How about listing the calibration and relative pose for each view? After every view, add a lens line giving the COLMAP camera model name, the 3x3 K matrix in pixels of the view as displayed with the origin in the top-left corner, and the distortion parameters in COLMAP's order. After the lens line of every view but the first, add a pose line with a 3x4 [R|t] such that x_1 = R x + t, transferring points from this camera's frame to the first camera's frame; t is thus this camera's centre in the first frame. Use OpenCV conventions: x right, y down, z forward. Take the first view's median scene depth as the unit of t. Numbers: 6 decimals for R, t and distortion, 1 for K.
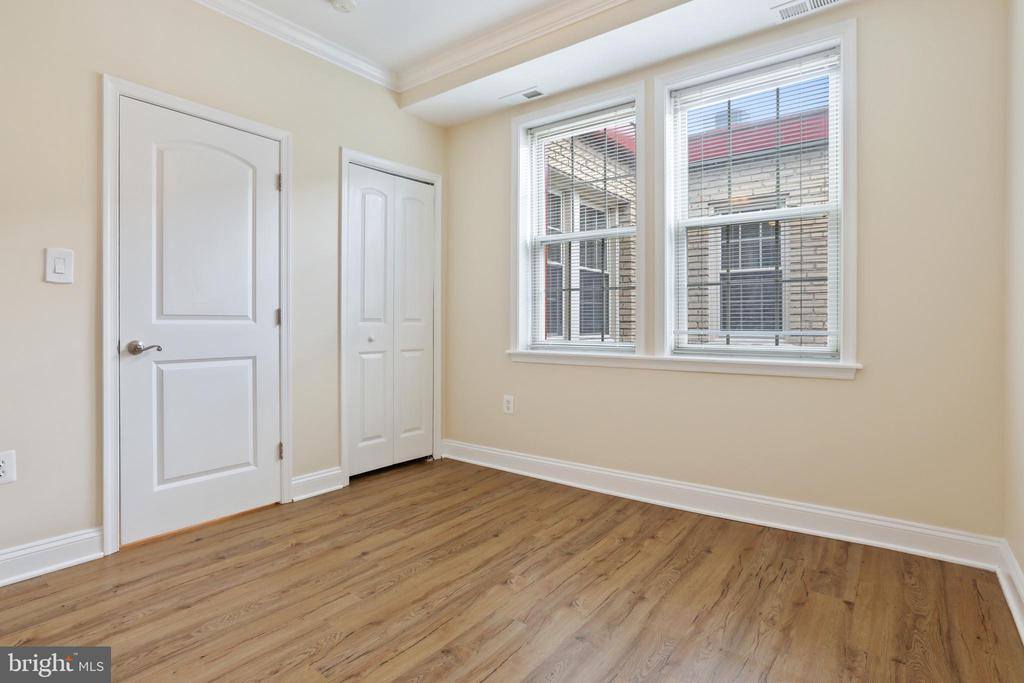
lens RADIAL K [[529.0, 0, 508.6], [0, 529.0, 324.1], [0, 0, 1]] dist [-0.004873, 0.000068]
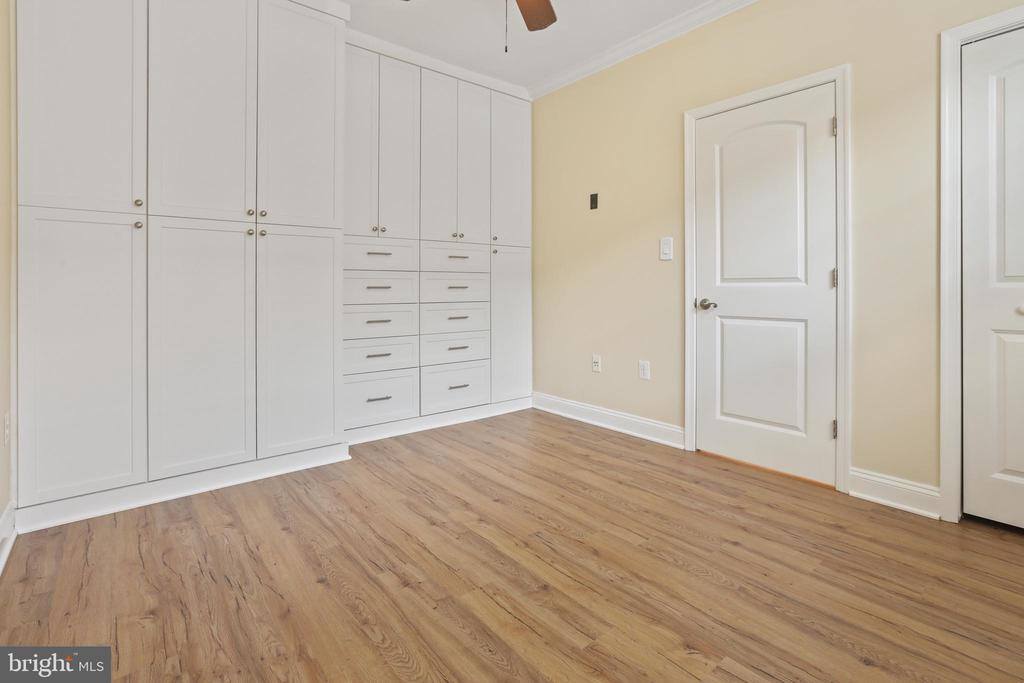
lens RADIAL K [[488.9, 0, 501.3], [0, 488.9, 290.8], [0, 0, 1]] dist [-0.012966, 0.001262]
pose [[-0.240021, 0.002376, -0.970765, 0.583315], [-0.000881, 0.999996, 0.002666, 0.007474], [0.970767, 0.001495, -0.240018, 0.773133]]
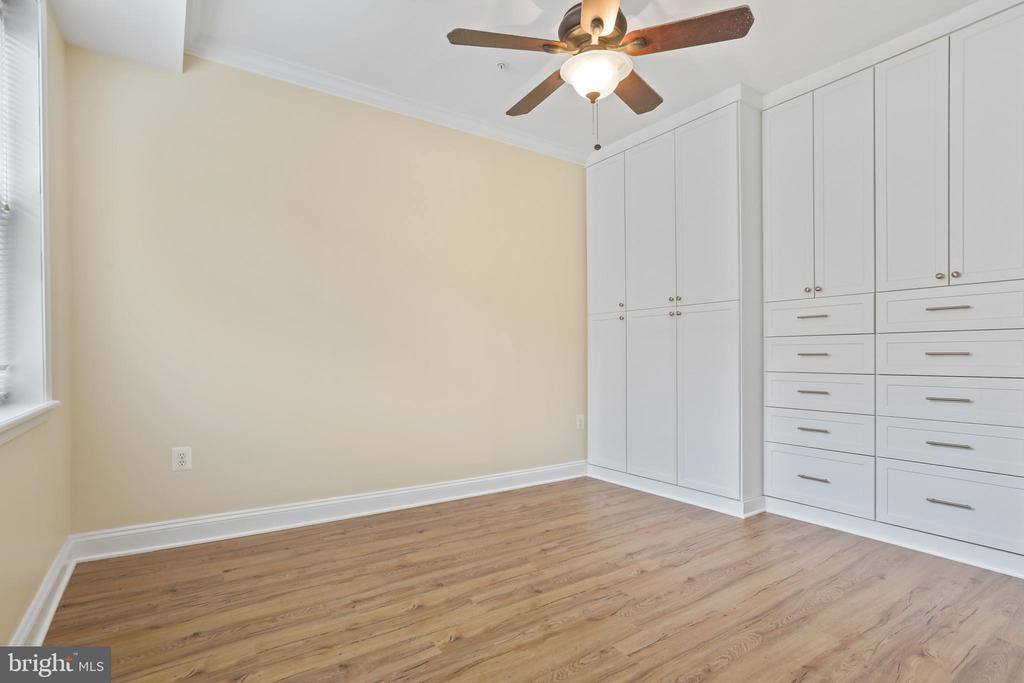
lens RADIAL K [[500.2, 0, 510.2], [0, 500.2, 360.2], [0, 0, 1]] dist [-0.000313, 0.000268]
pose [[-0.949973, -0.000389, 0.312331, -0.305267], [0.002477, 0.999958, 0.008780, 0.005218], [-0.312322, 0.009114, -0.949933, 1.511836]]
